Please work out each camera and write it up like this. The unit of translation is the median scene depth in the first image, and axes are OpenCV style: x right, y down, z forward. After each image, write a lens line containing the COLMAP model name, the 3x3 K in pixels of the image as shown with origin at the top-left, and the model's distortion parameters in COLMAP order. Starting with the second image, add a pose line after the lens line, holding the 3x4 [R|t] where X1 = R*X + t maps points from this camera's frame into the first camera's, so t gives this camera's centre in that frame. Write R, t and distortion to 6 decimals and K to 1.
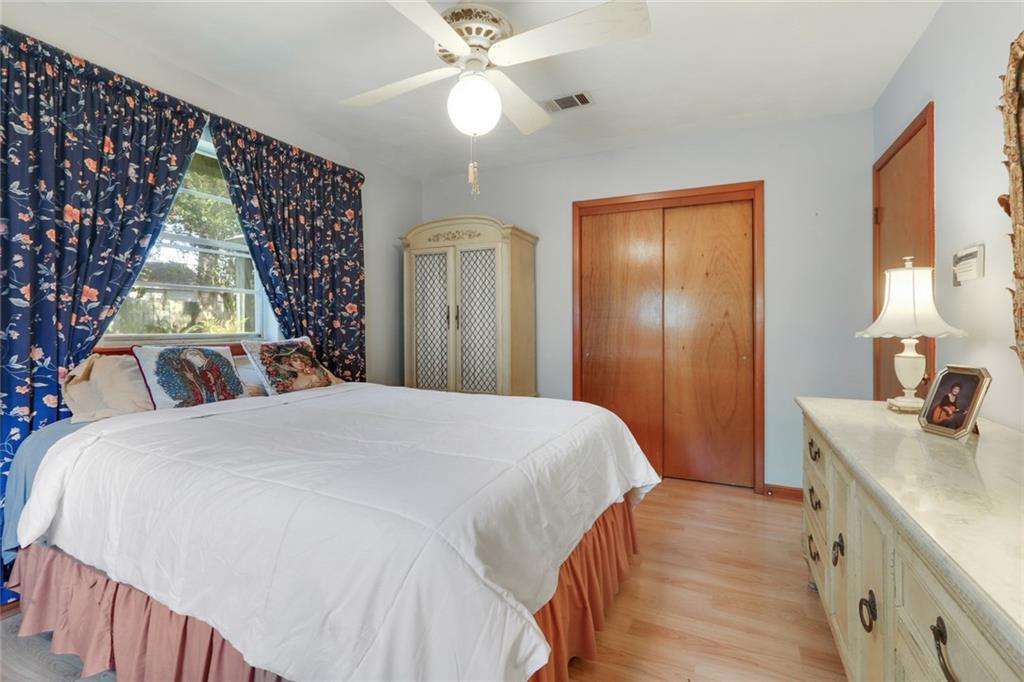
lens RADIAL K [[467.6, 0, 511.9], [0, 467.6, 330.6], [0, 0, 1]] dist [-0.003422, 0.000176]
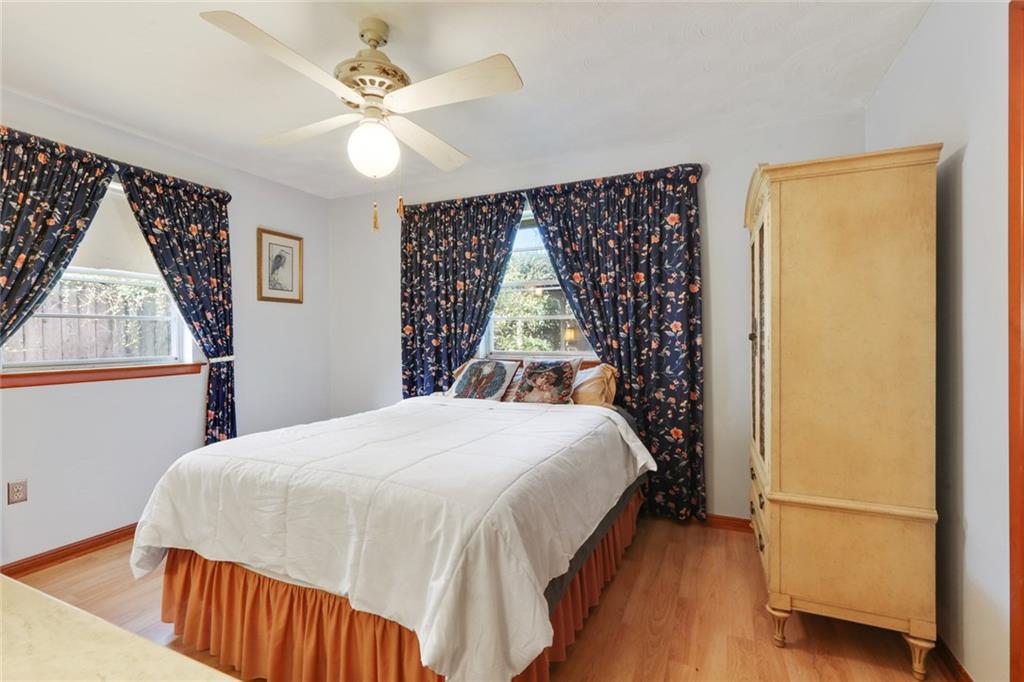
lens RADIAL K [[467.6, 0, 513.6], [0, 467.6, 342.1], [0, 0, 1]] dist [-0.003422, 0.000176]
pose [[0.009523, 0.004936, -0.999942, 0.663019], [-0.007736, 0.999958, 0.004862, -0.026748], [0.999925, 0.007689, 0.009560, 0.881721]]
